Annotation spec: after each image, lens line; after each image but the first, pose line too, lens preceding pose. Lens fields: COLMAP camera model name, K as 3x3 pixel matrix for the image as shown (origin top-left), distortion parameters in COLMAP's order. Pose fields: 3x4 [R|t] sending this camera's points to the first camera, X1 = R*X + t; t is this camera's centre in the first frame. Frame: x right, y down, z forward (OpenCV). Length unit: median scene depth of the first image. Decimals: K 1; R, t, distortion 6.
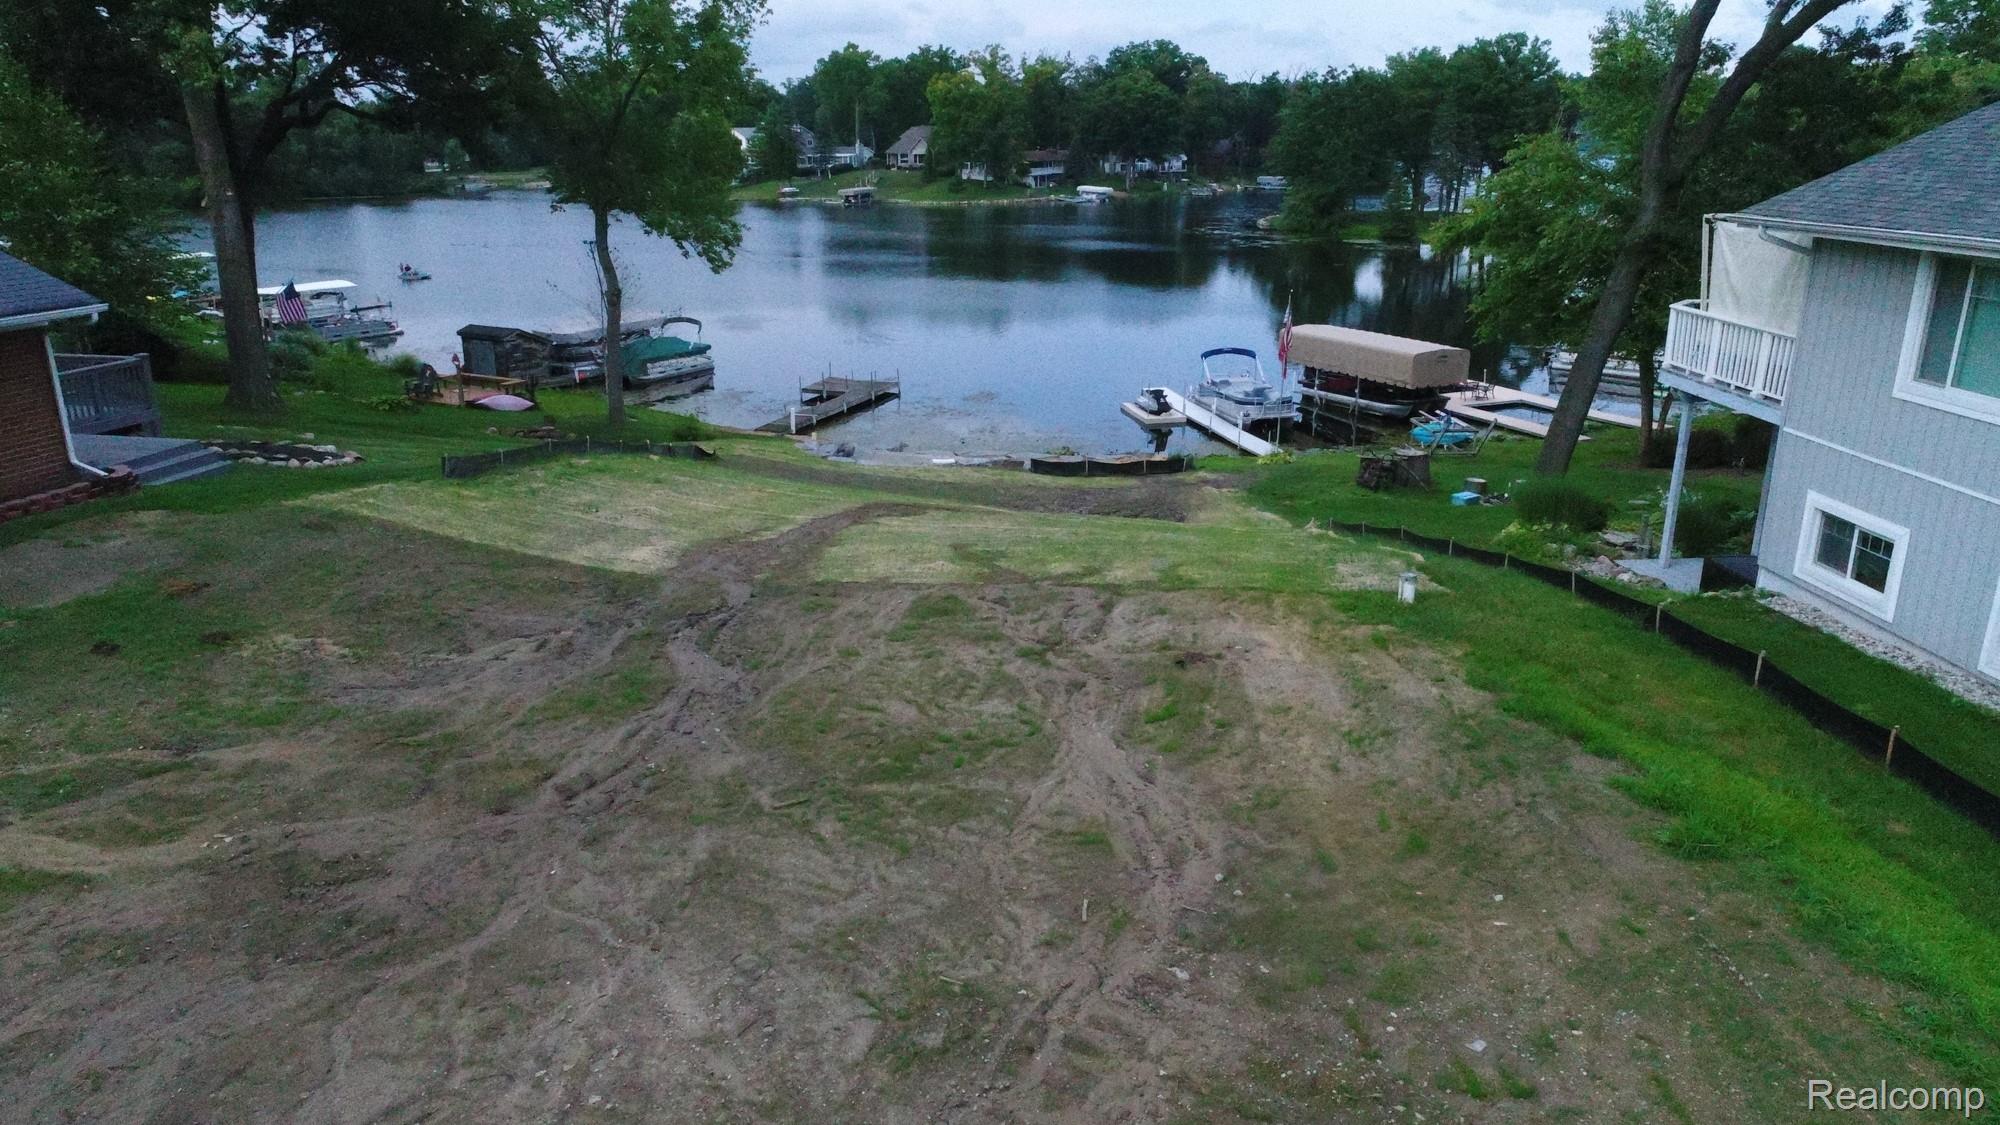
lens RADIAL K [[1335.4, 0, 1002.0], [0, 1335.4, 565.1], [0, 0, 1]] dist [0.001457, -0.004829]
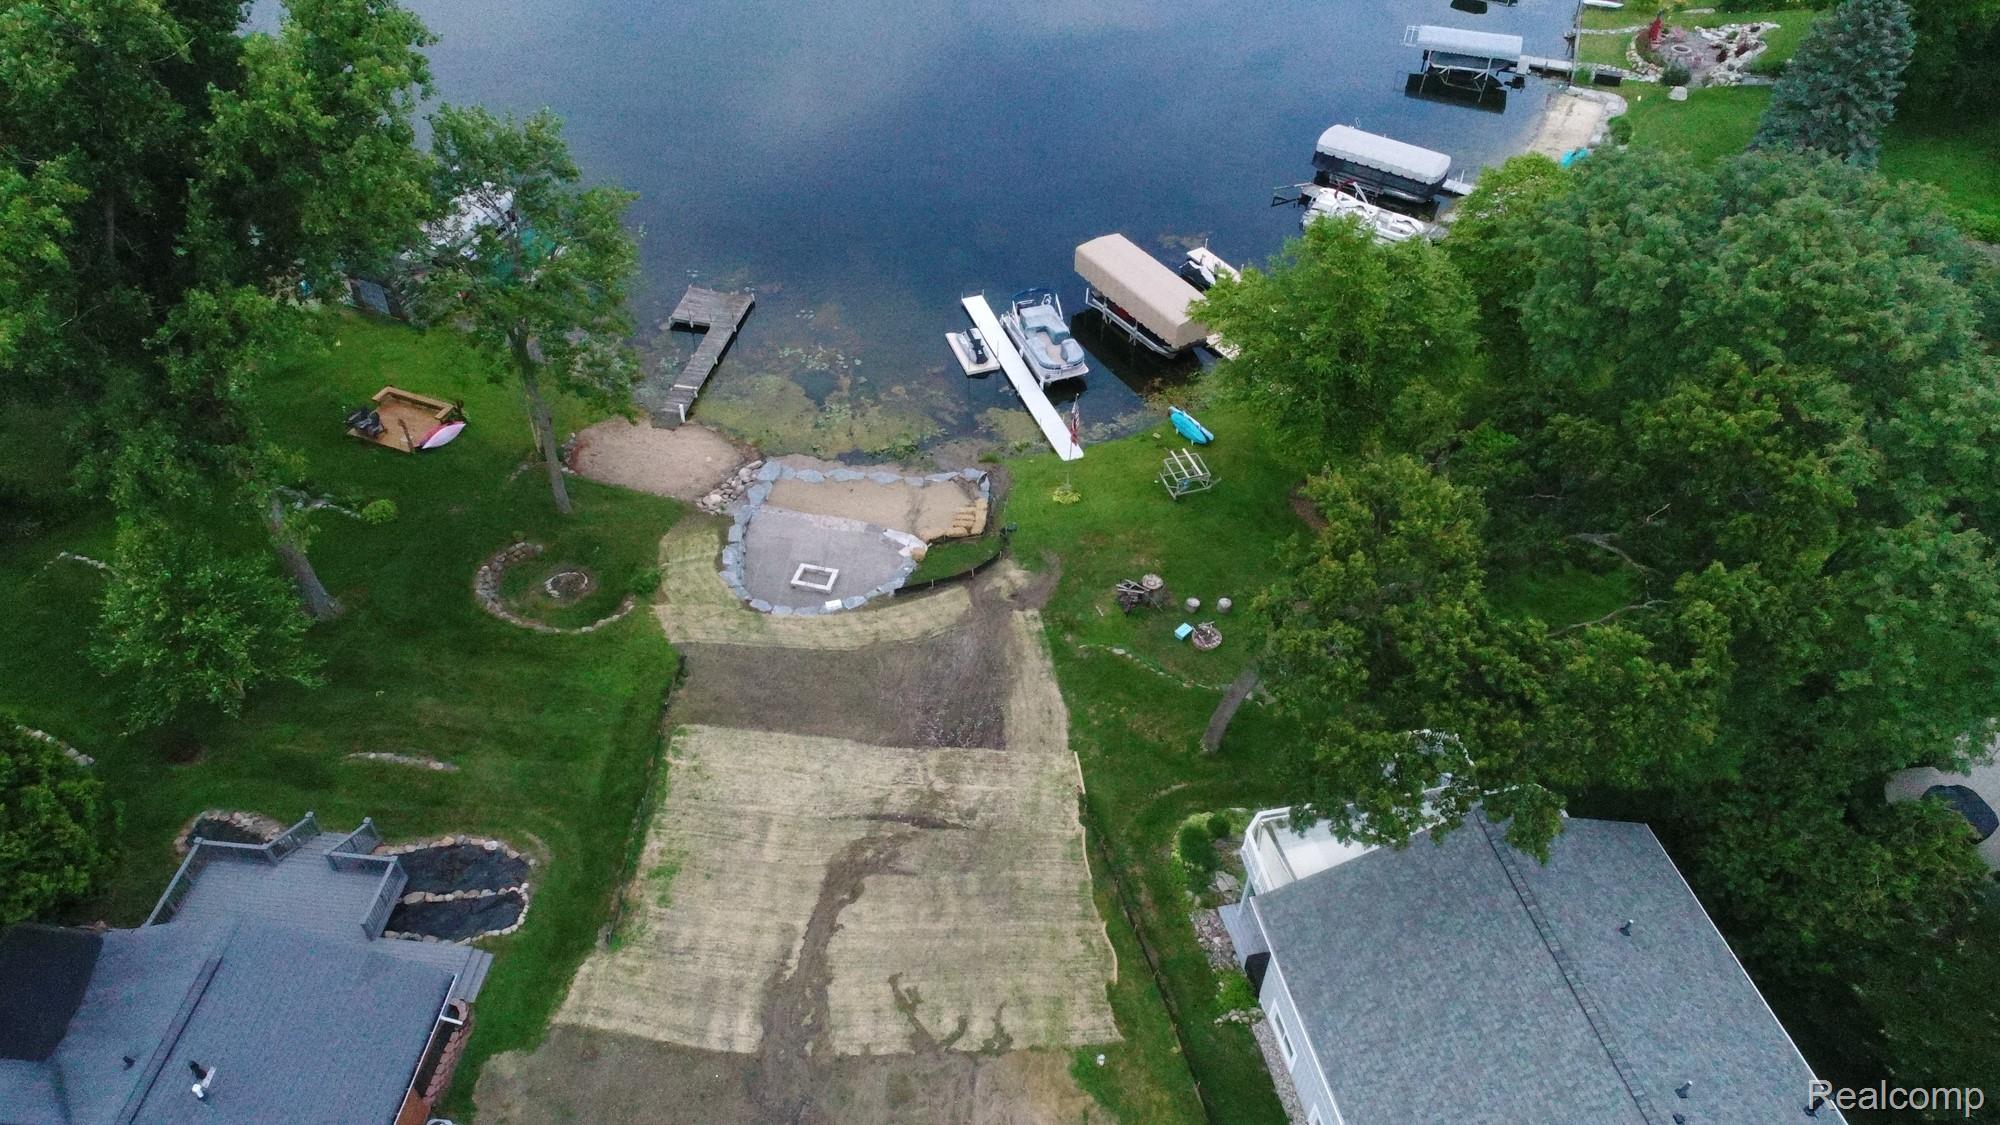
lens RADIAL K [[1335.4, 0, 1003.5], [0, 1335.4, 562.9], [0, 0, 1]] dist [0.001457, -0.004829]
pose [[0.989903, -0.079568, 0.117307, -0.017842], [0.019525, 0.896235, 0.443150, -0.478290], [-0.140395, -0.436385, 0.888739, -0.176289]]
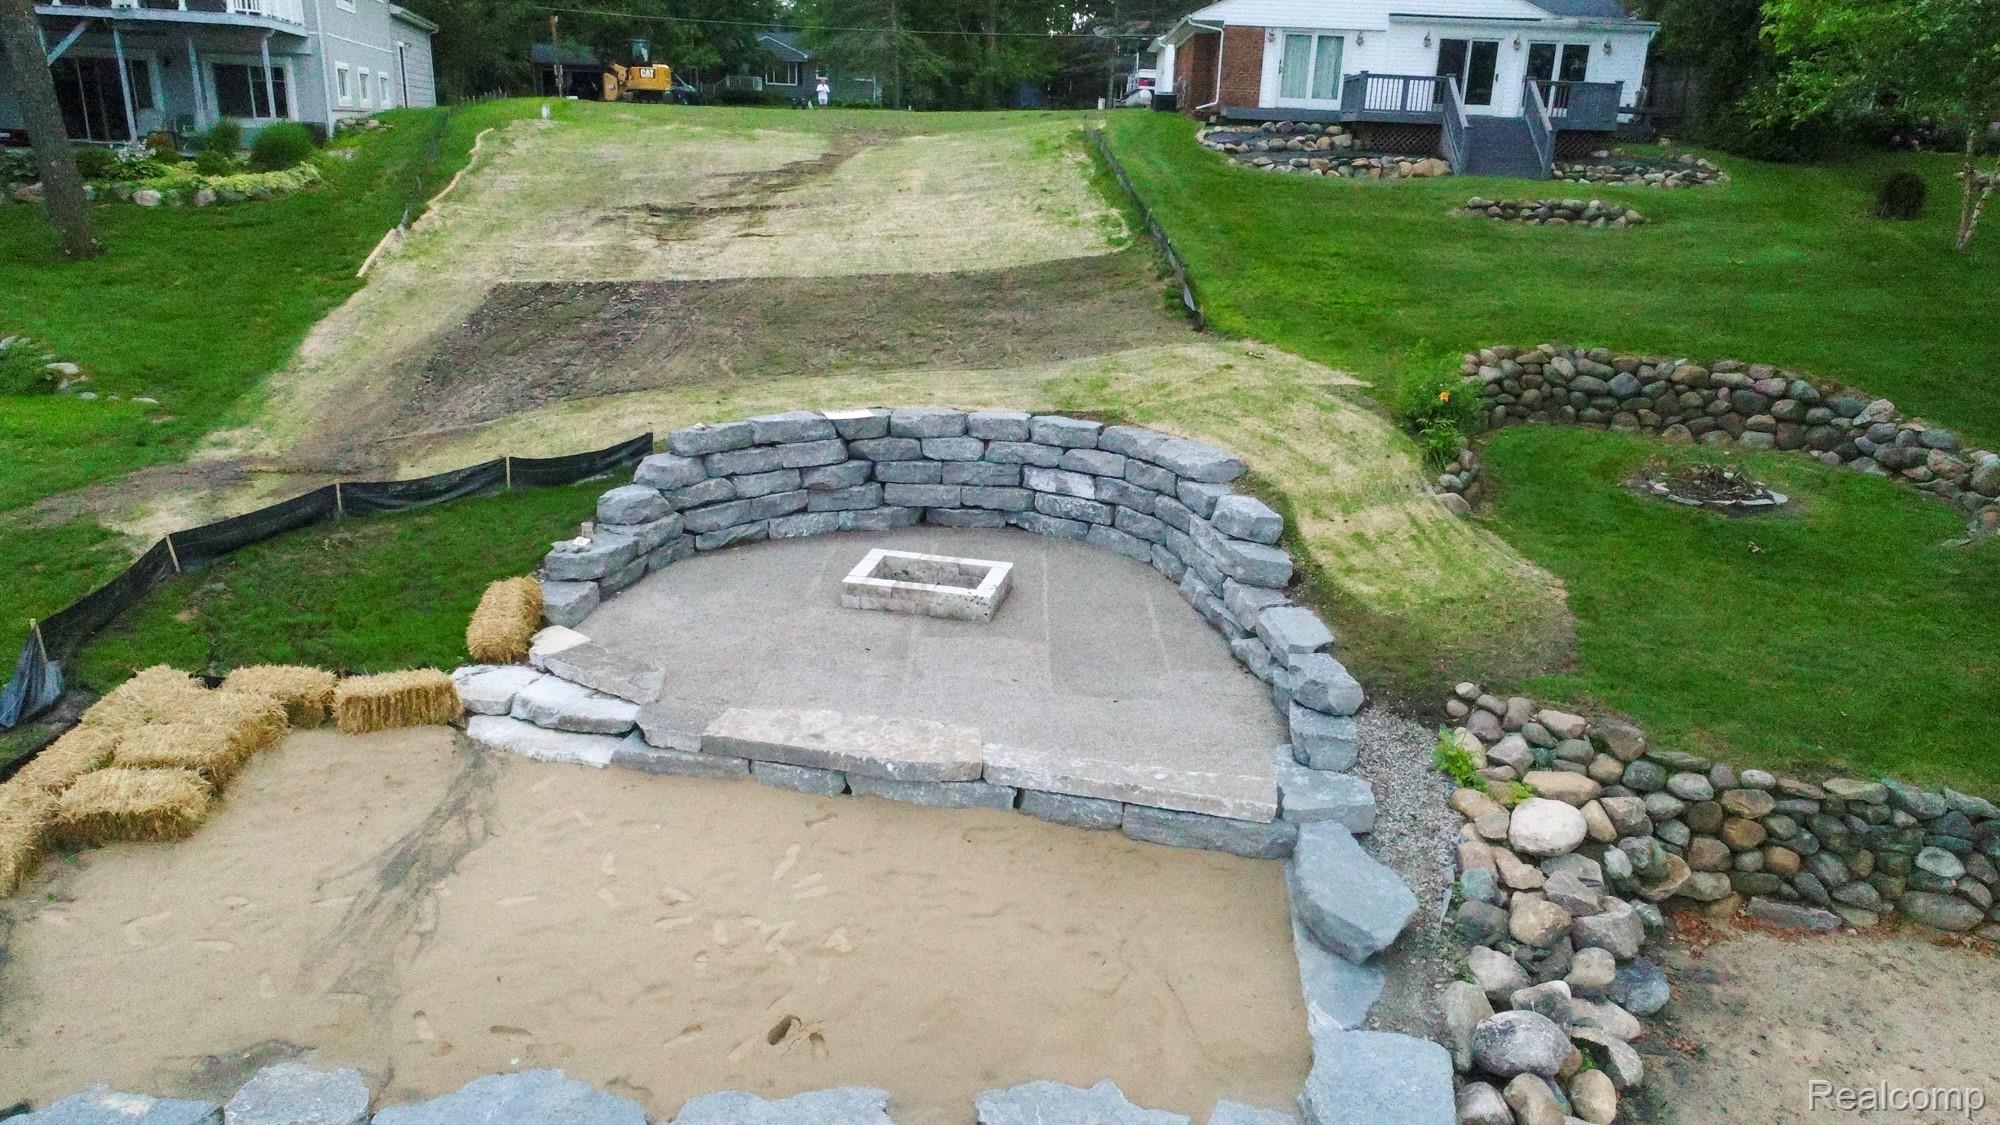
lens RADIAL K [[1335.4, 0, 1002.0], [0, 1335.4, 575.7], [0, 0, 1]] dist [0.001457, -0.004829]
pose [[-0.983077, 0.027726, -0.181082, -0.006897], [-0.085820, 0.803598, 0.588953, -0.200200], [0.161847, 0.594527, -0.787619, 0.902378]]
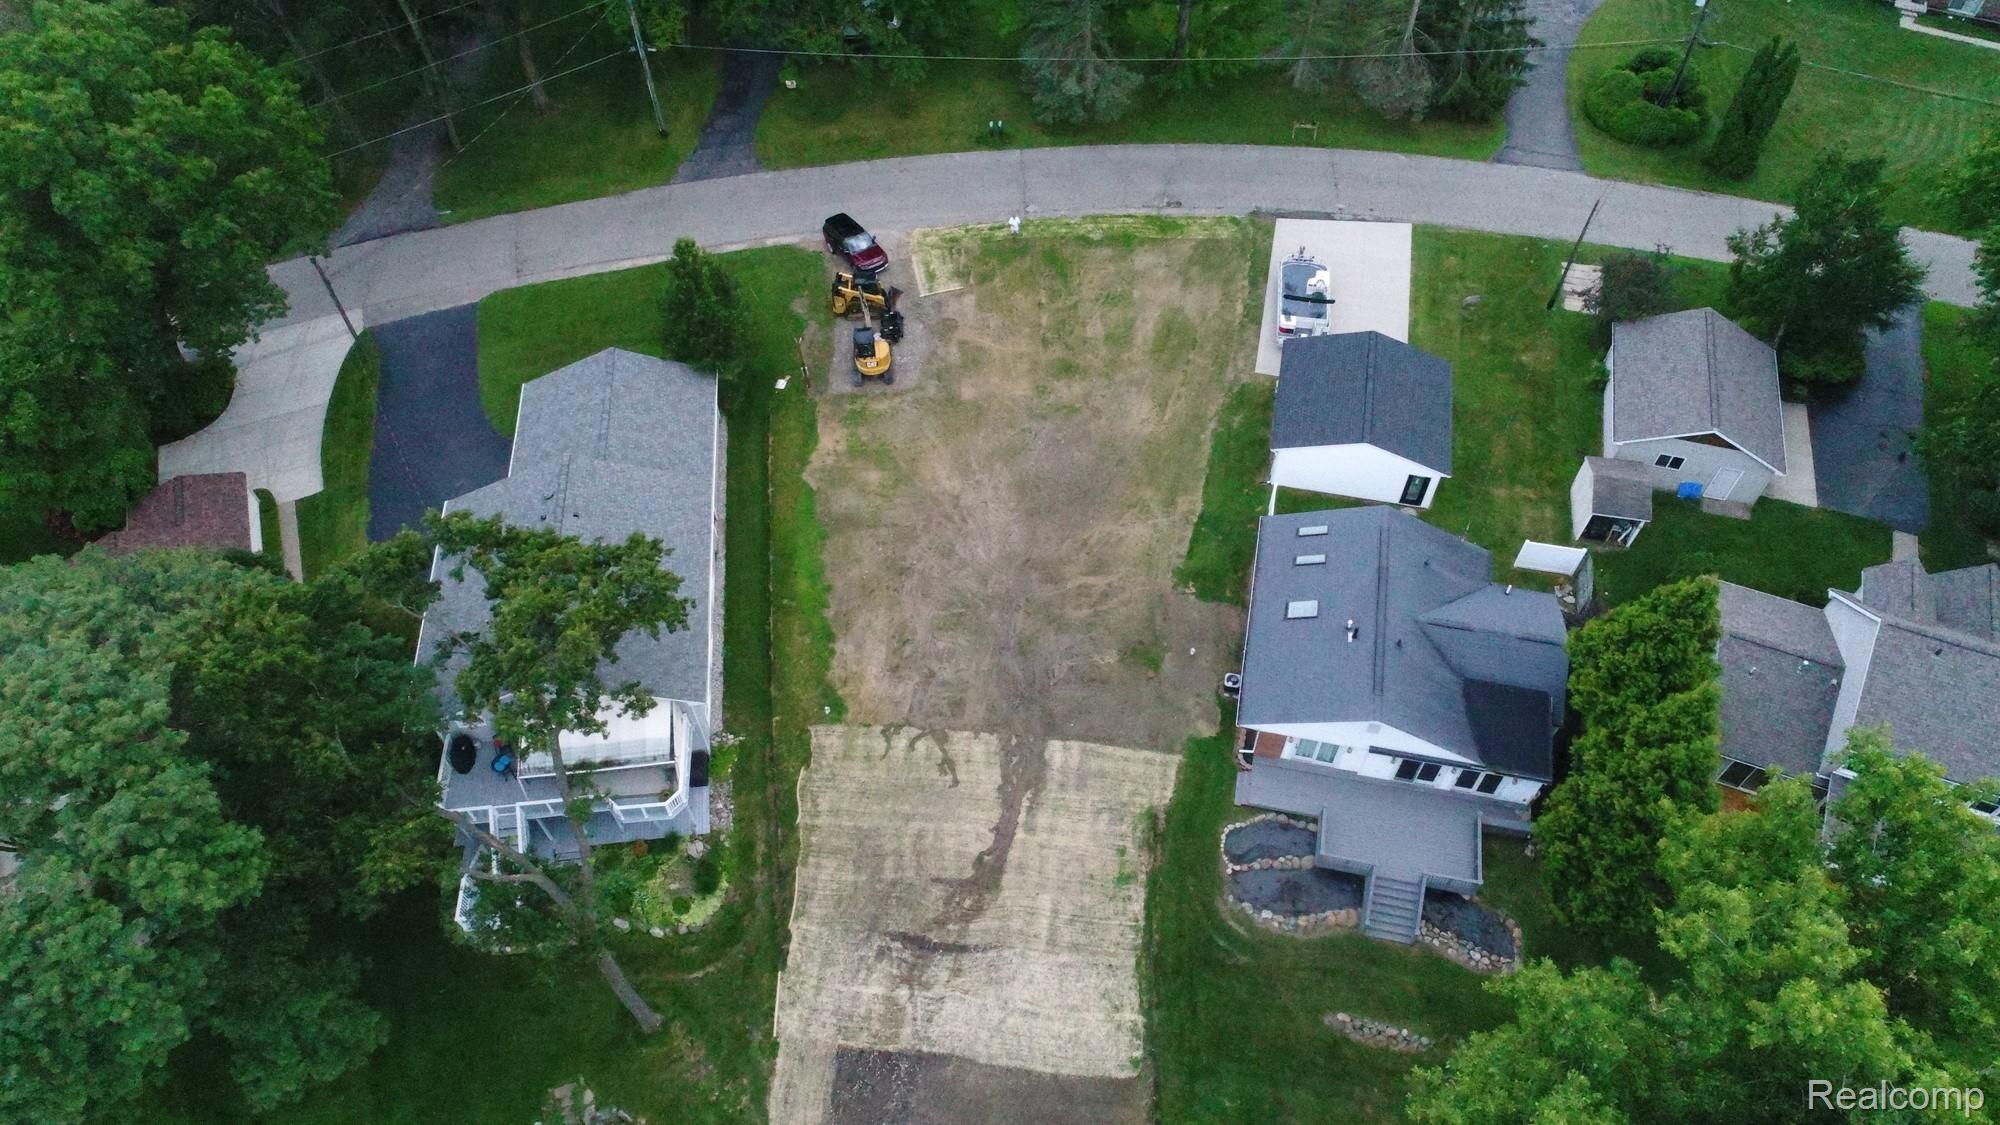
lens RADIAL K [[1335.4, 0, 1002.4], [0, 1335.4, 568.0], [0, 0, 1]] dist [0.001457, -0.004829]
pose [[-0.999495, 0.031230, -0.005885, -0.042875], [0.004286, 0.315937, 0.948770, -0.944851], [0.031489, 0.948266, -0.315911, 0.479988]]
